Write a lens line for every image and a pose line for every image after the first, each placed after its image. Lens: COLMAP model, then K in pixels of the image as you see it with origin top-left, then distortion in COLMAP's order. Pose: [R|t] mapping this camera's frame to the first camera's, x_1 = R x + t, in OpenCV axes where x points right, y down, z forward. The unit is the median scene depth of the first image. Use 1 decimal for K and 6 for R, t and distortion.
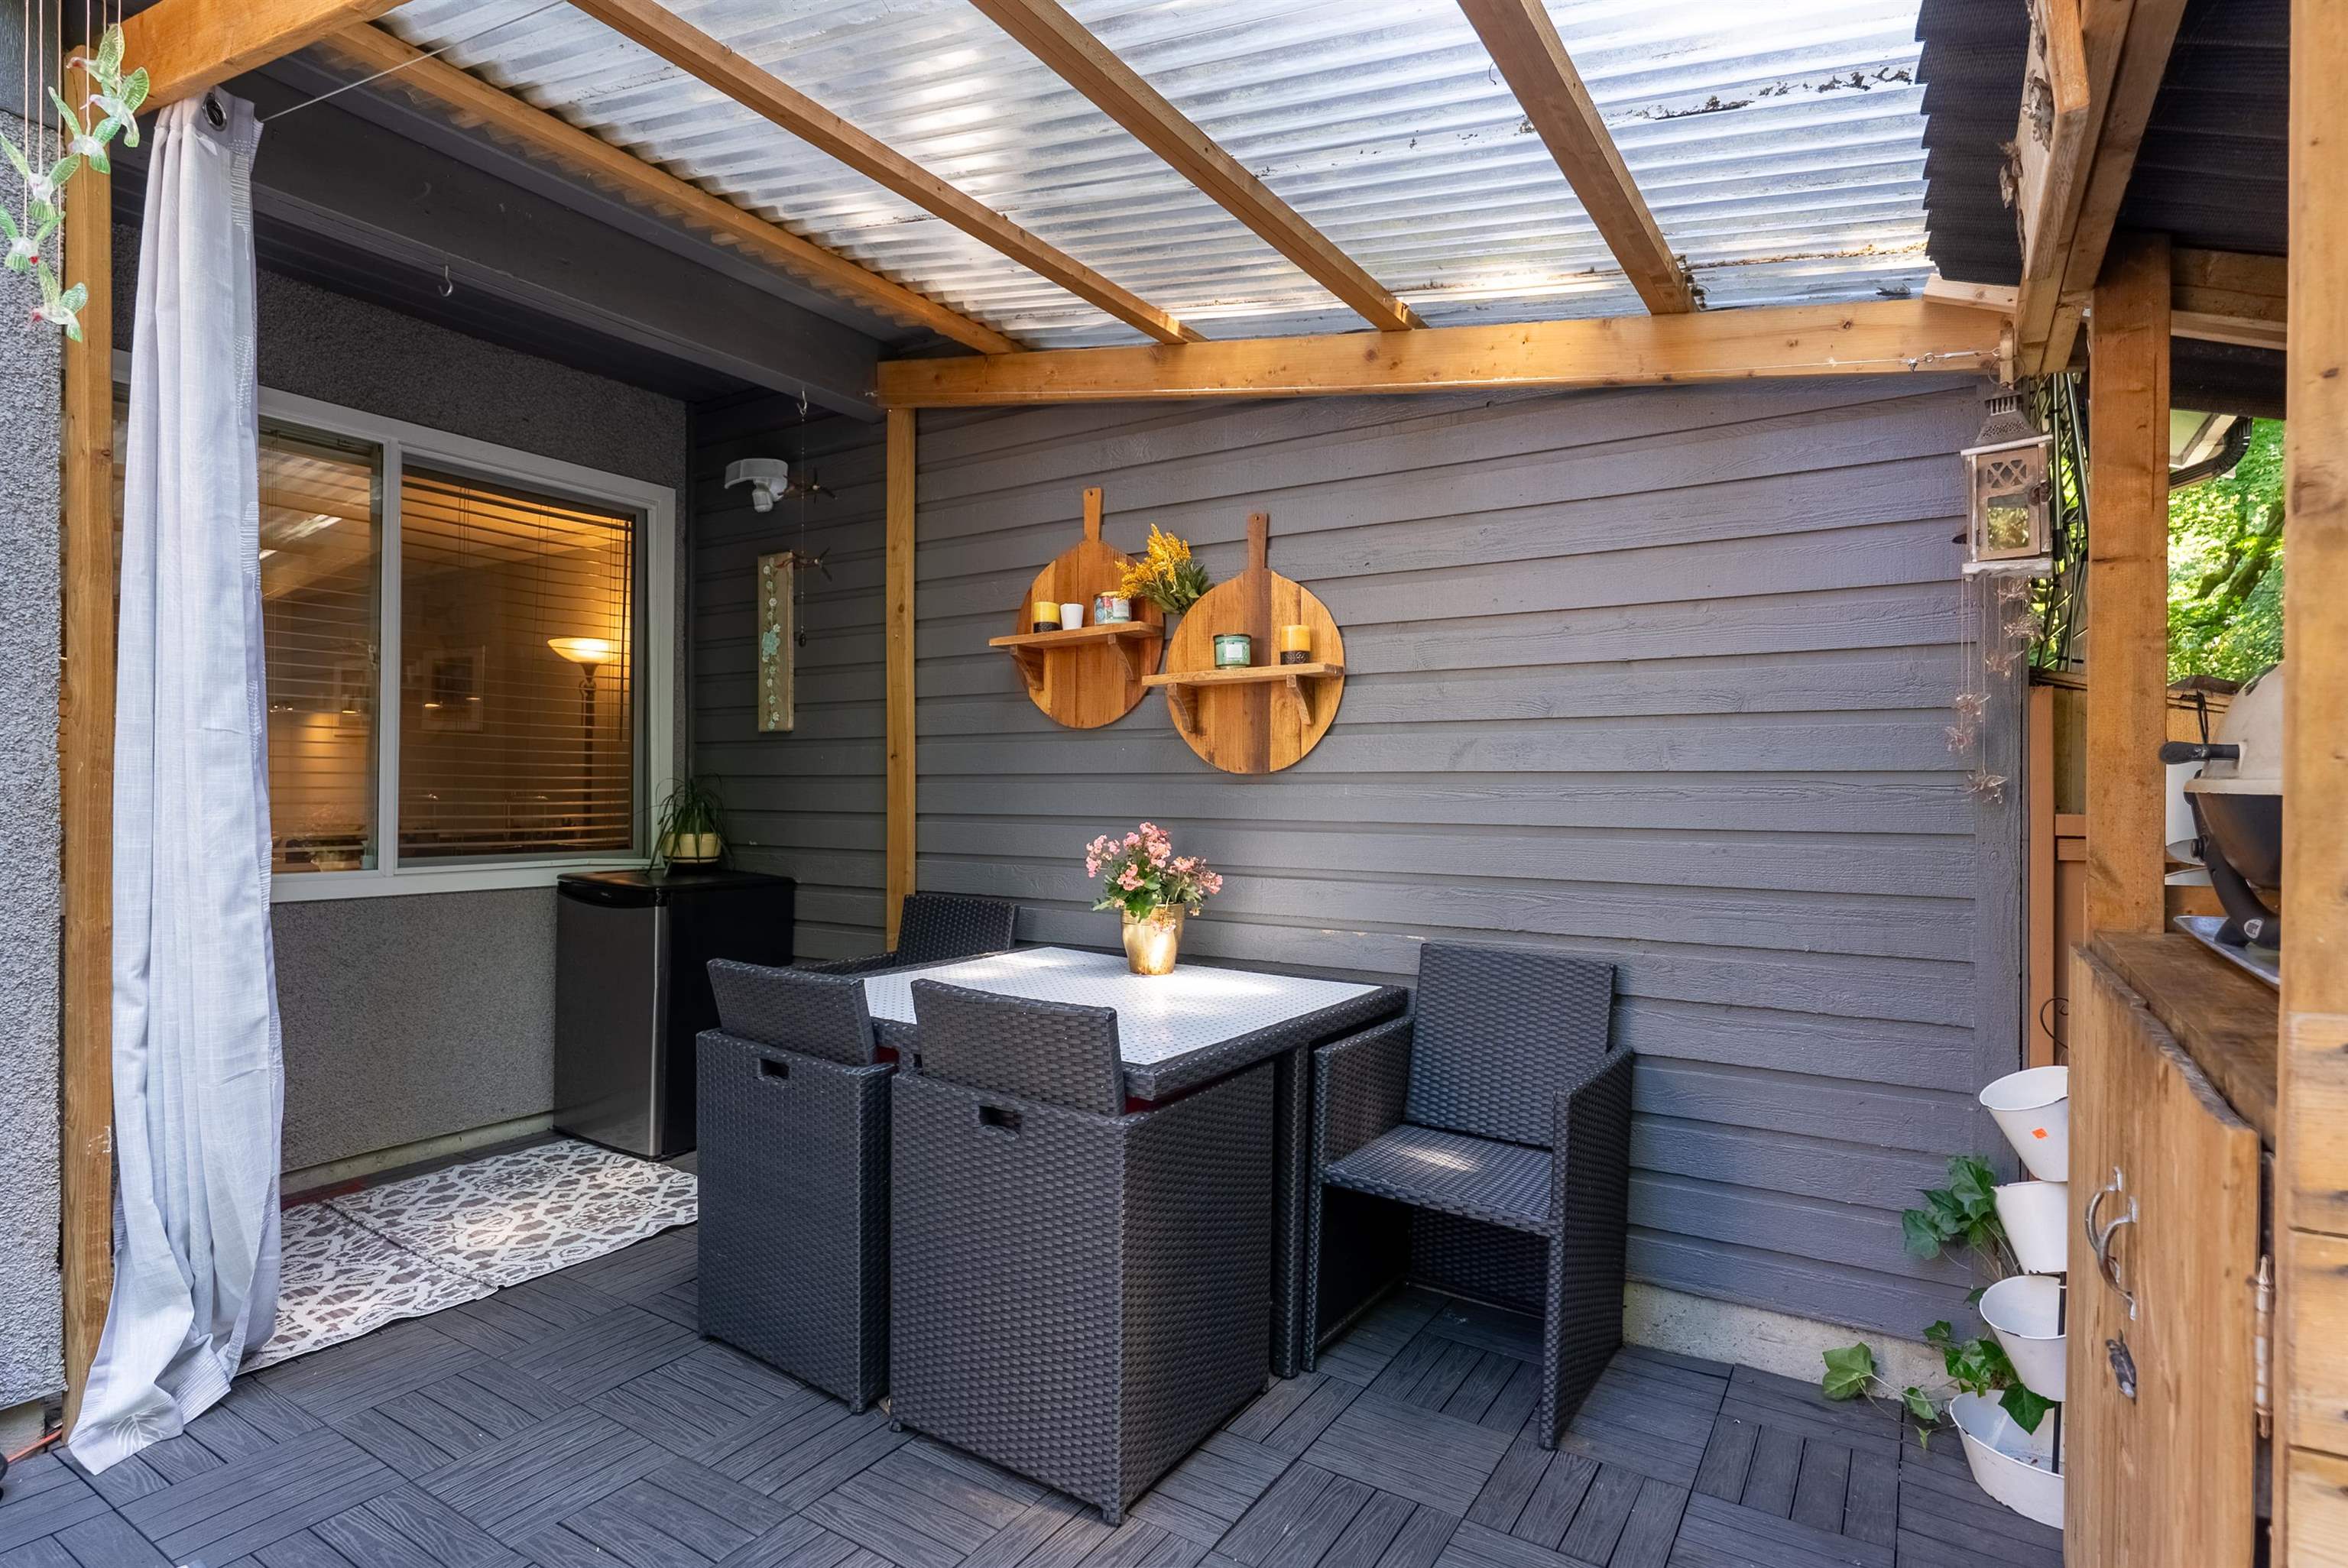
lens RADIAL K [[1198.8, 0, 1176.7], [0, 1198.8, 789.4], [0, 0, 1]] dist [-0.014593, 0.002682]
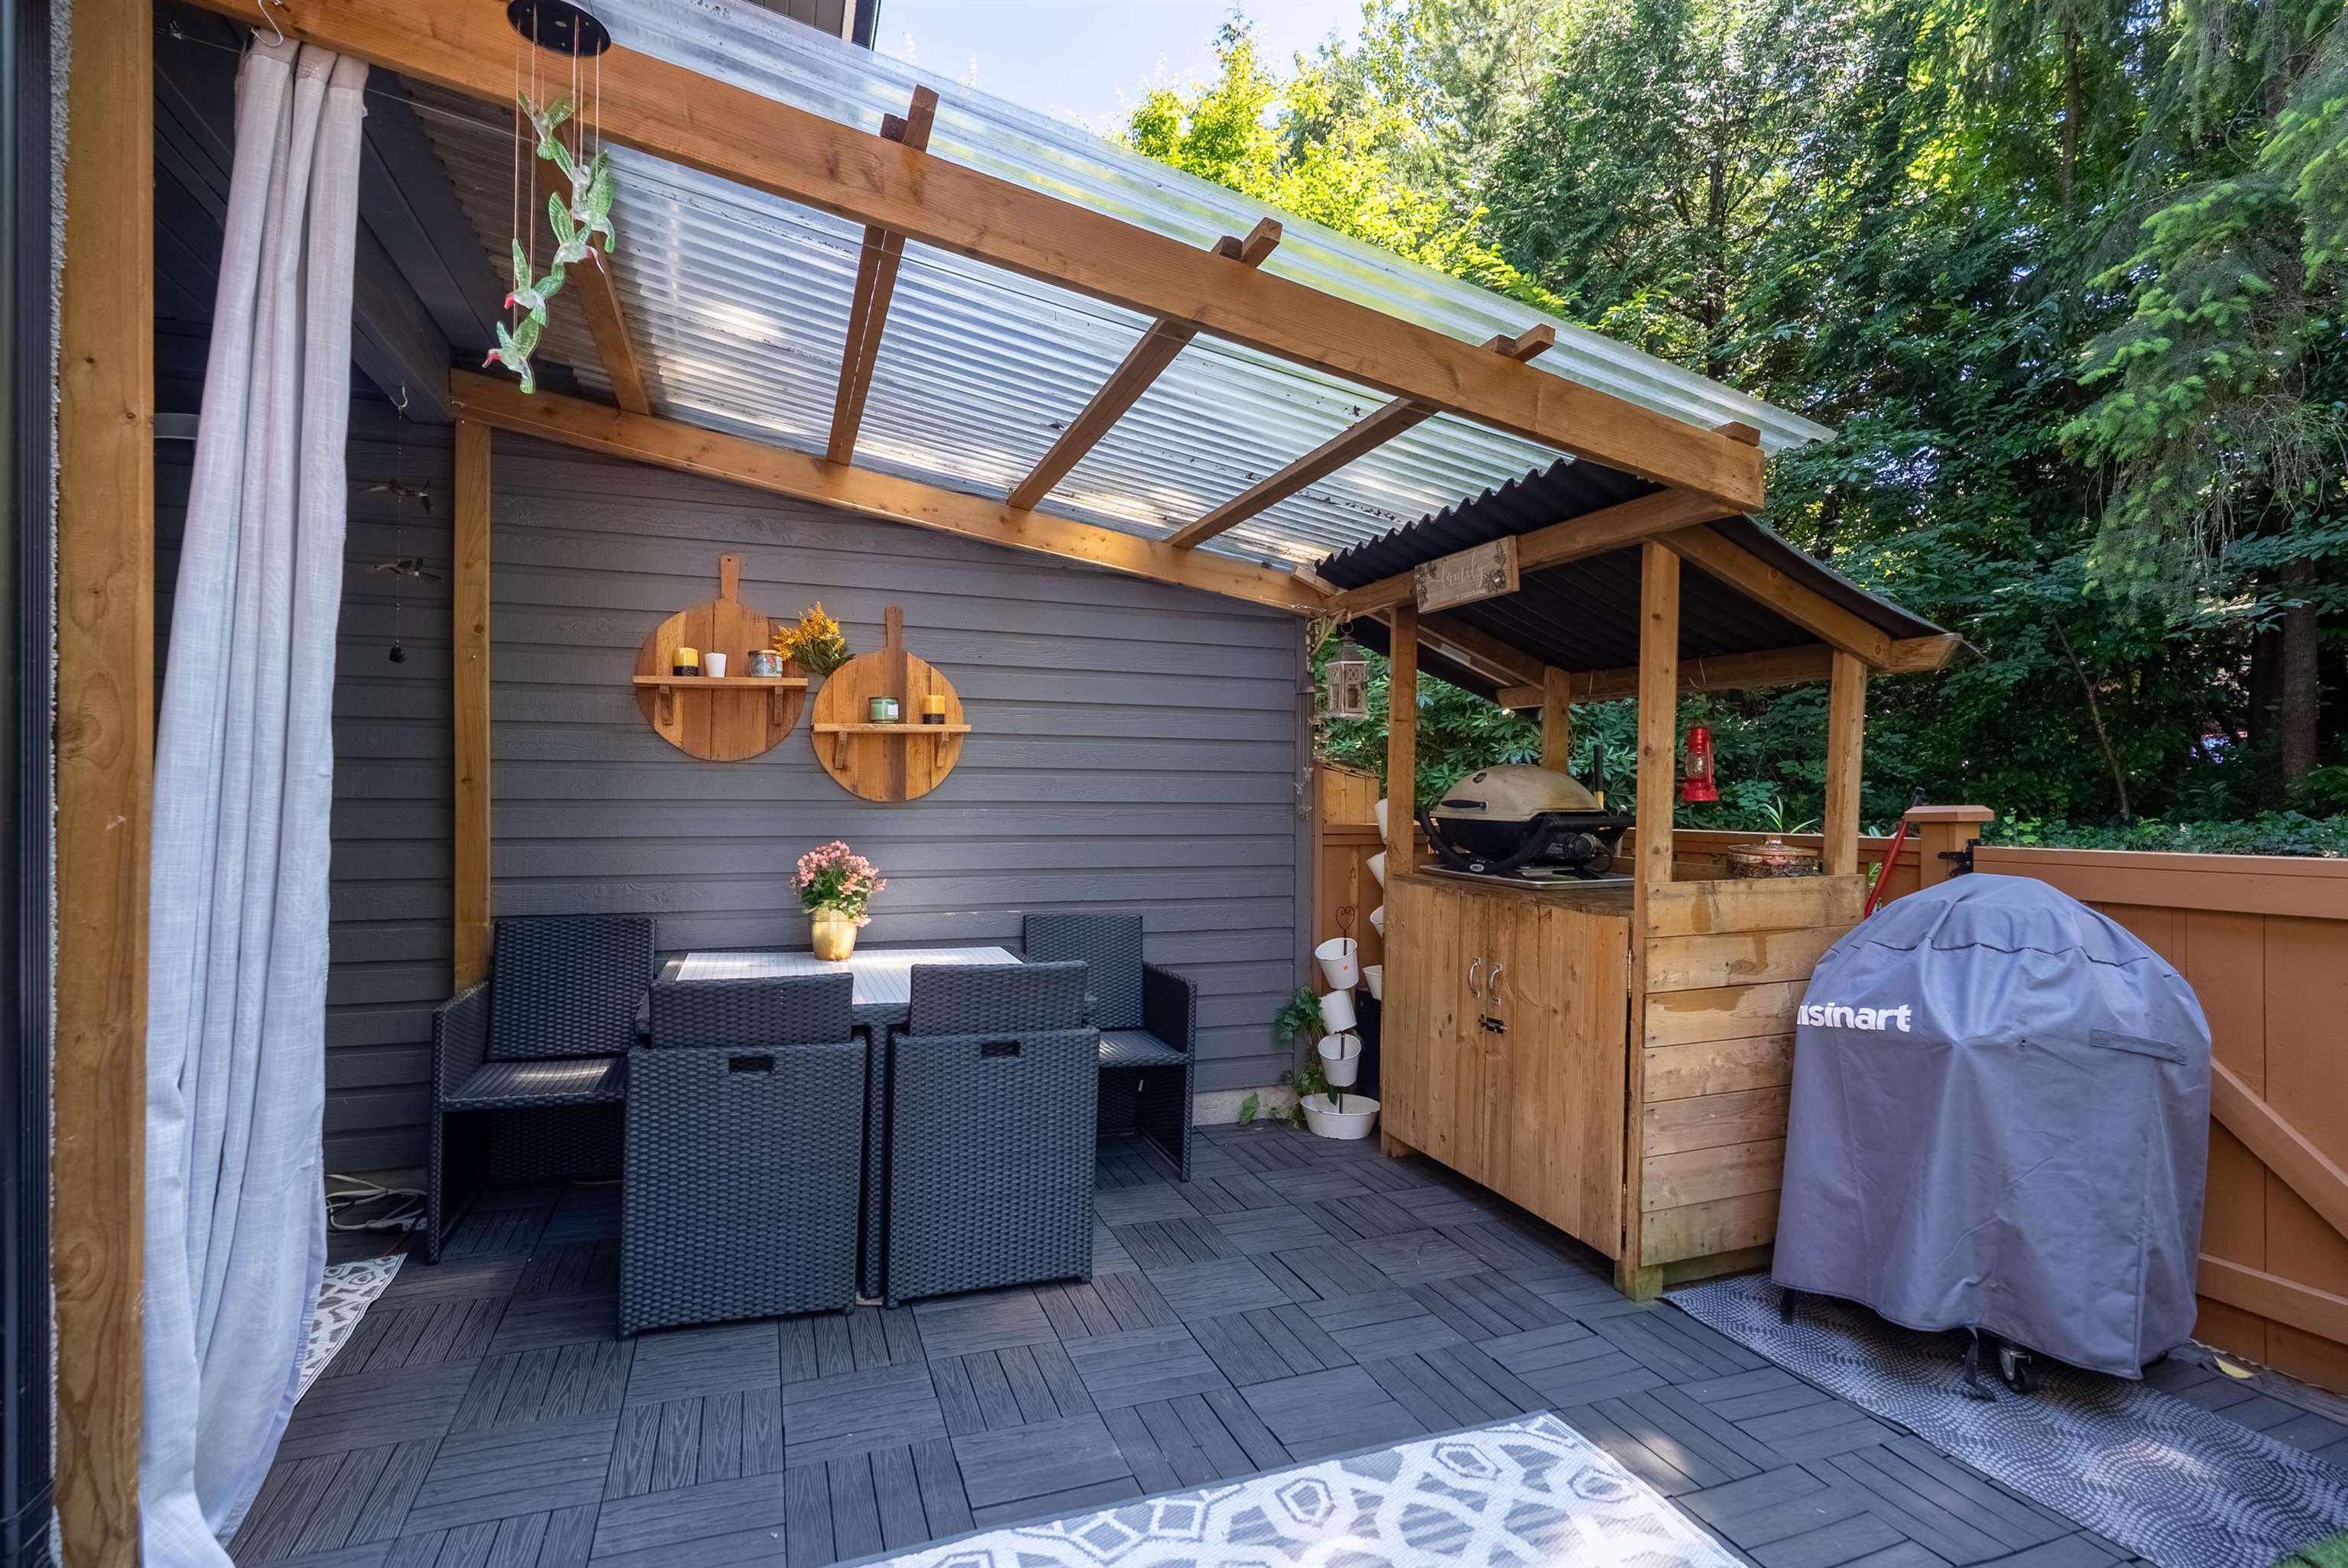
lens RADIAL K [[1068.9, 0, 1167.7], [0, 1068.9, 796.4], [0, 0, 1]] dist [-0.007465, 0.001342]
pose [[0.604621, 0.000154, 0.796513, -0.835883], [-0.007814, 0.999953, 0.005738, -0.033577], [-0.796475, -0.009694, 0.604594, 0.040387]]
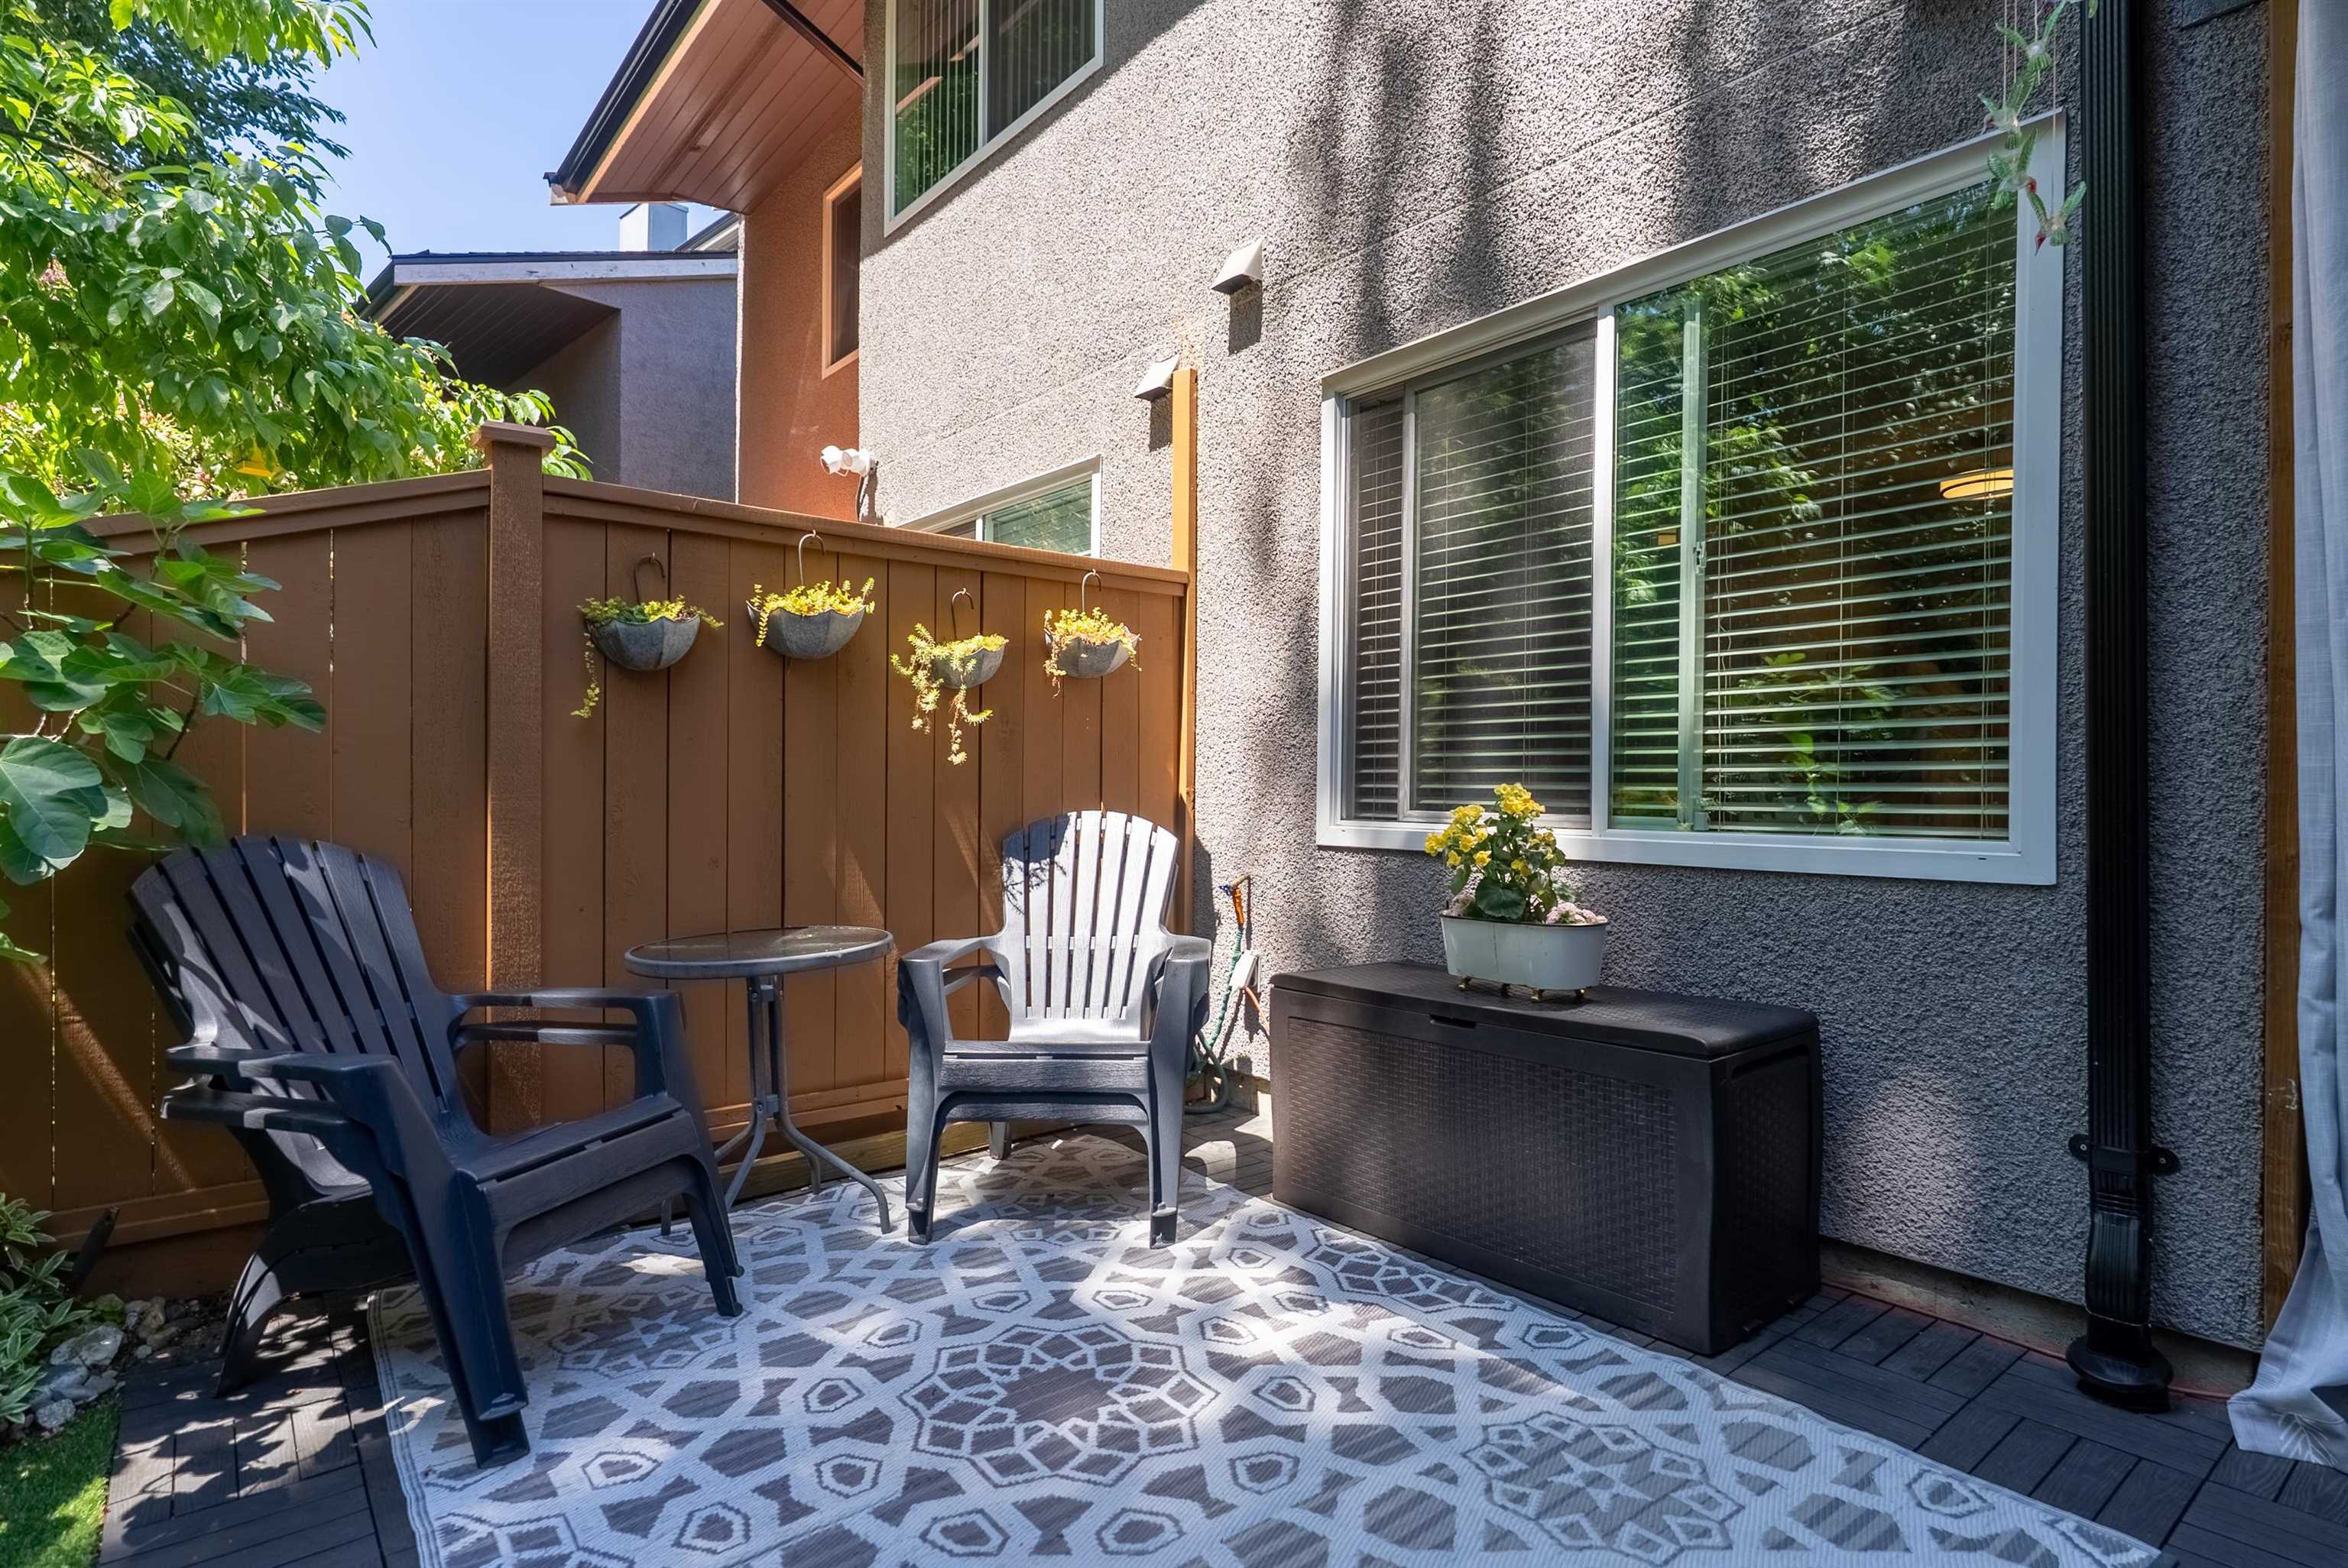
lens RADIAL K [[1198.8, 0, 1187.6], [0, 1198.8, 785.9], [0, 0, 1]] dist [-0.014593, 0.002682]
pose [[-0.321515, -0.004136, -0.946895, 0.190733], [-0.000688, 0.999991, -0.004135, 0.061809], [0.946904, -0.000678, -0.321515, 0.458317]]
